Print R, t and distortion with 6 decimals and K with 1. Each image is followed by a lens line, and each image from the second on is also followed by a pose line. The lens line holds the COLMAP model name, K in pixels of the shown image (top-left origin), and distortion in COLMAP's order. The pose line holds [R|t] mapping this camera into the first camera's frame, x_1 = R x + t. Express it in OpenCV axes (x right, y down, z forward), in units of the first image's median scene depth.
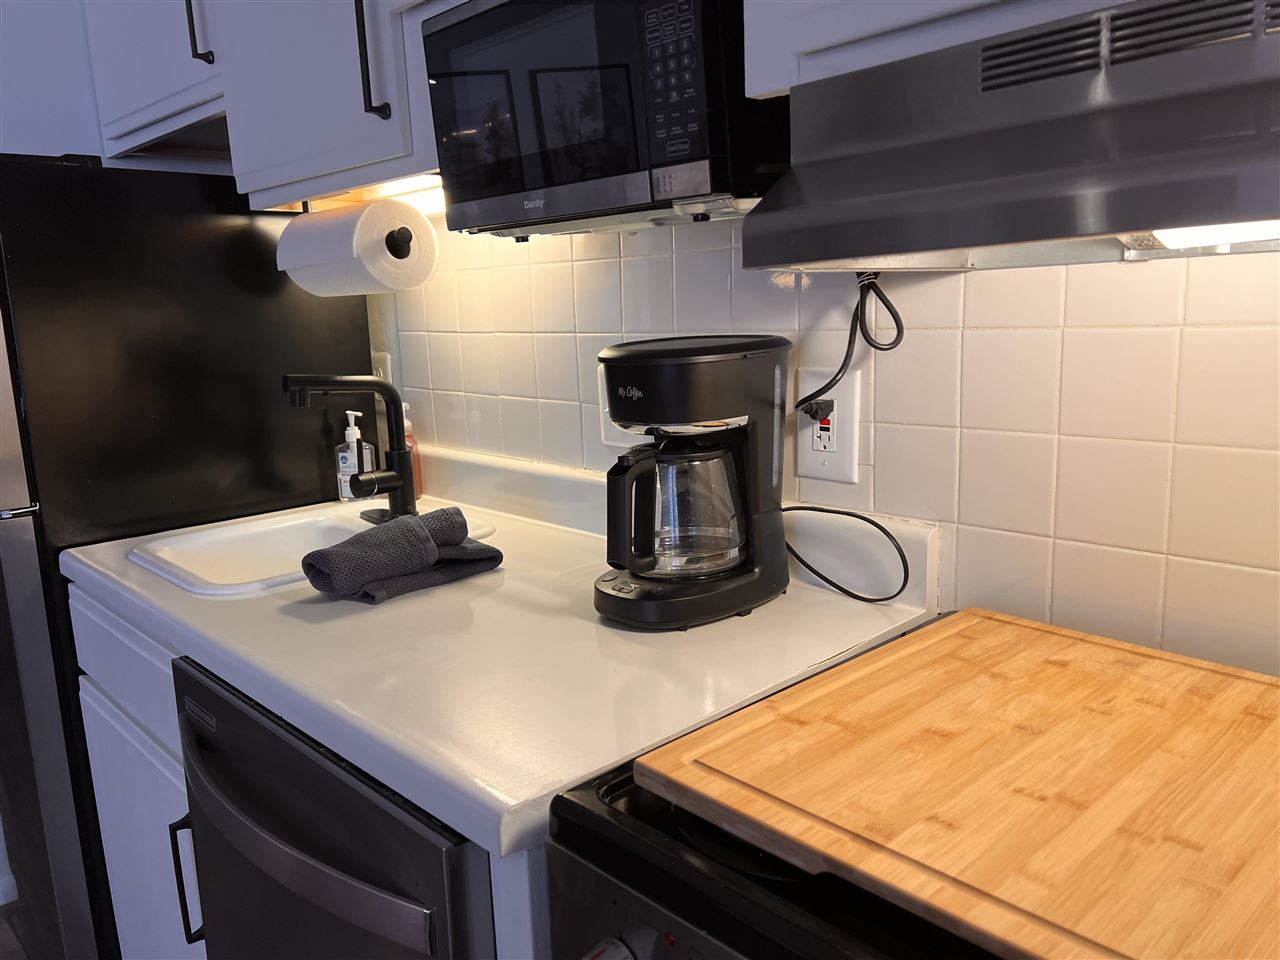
lens RADIAL K [[986.1, 0, 641.9], [0, 986.1, 481.1], [0, 0, 1]] dist [0.000161, -0.025223]
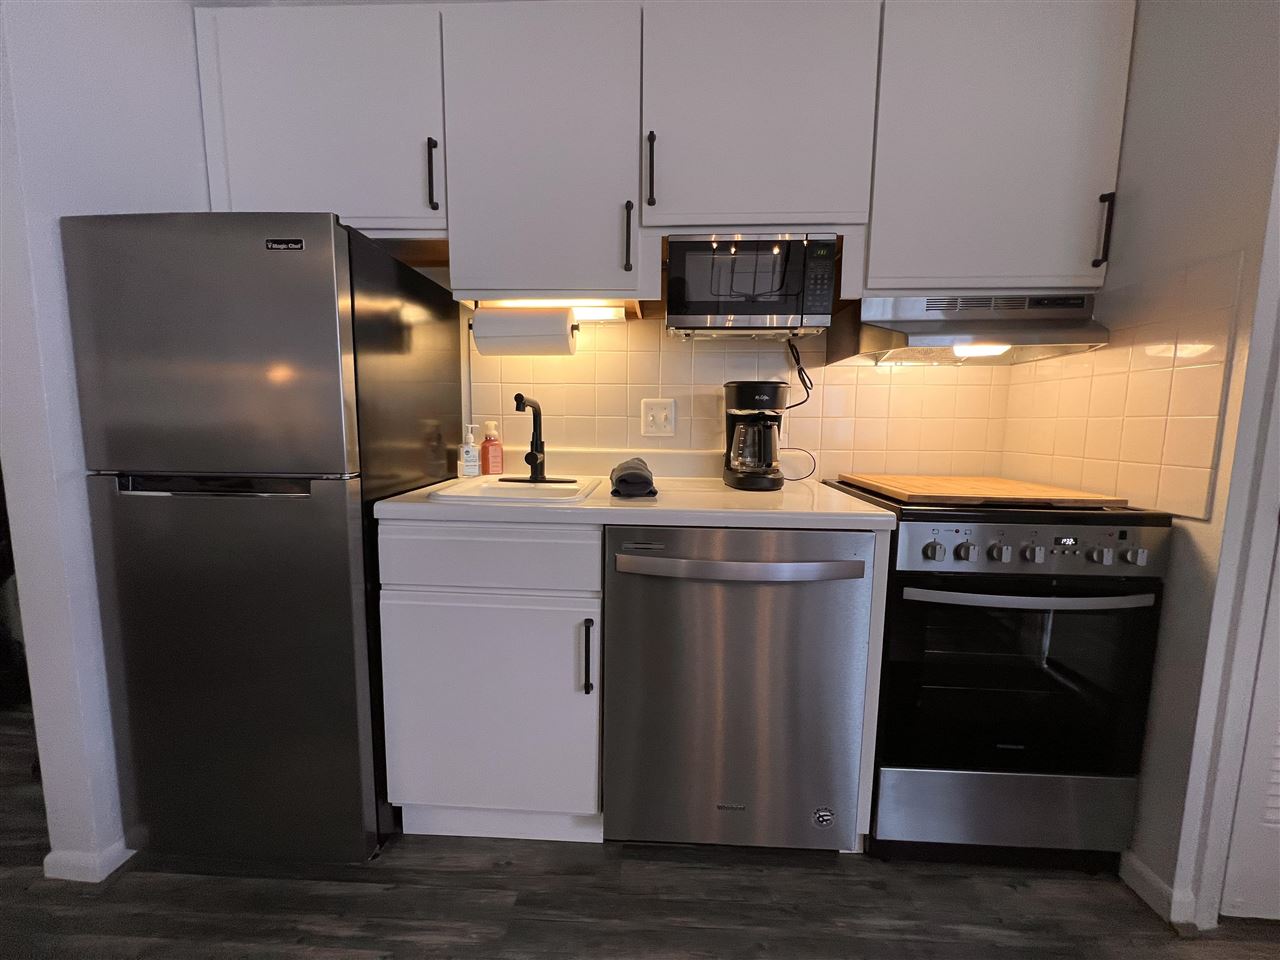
lens RADIAL K [[509.9, 0, 635.4], [0, 509.9, 478.1], [0, 0, 1]] dist [0.001251, 0.000153]
pose [[0.723648, -0.041670, 0.688910, -0.844506], [0.091502, 0.995157, -0.035923, 0.099721], [-0.684077, 0.089033, 0.723956, 0.184754]]
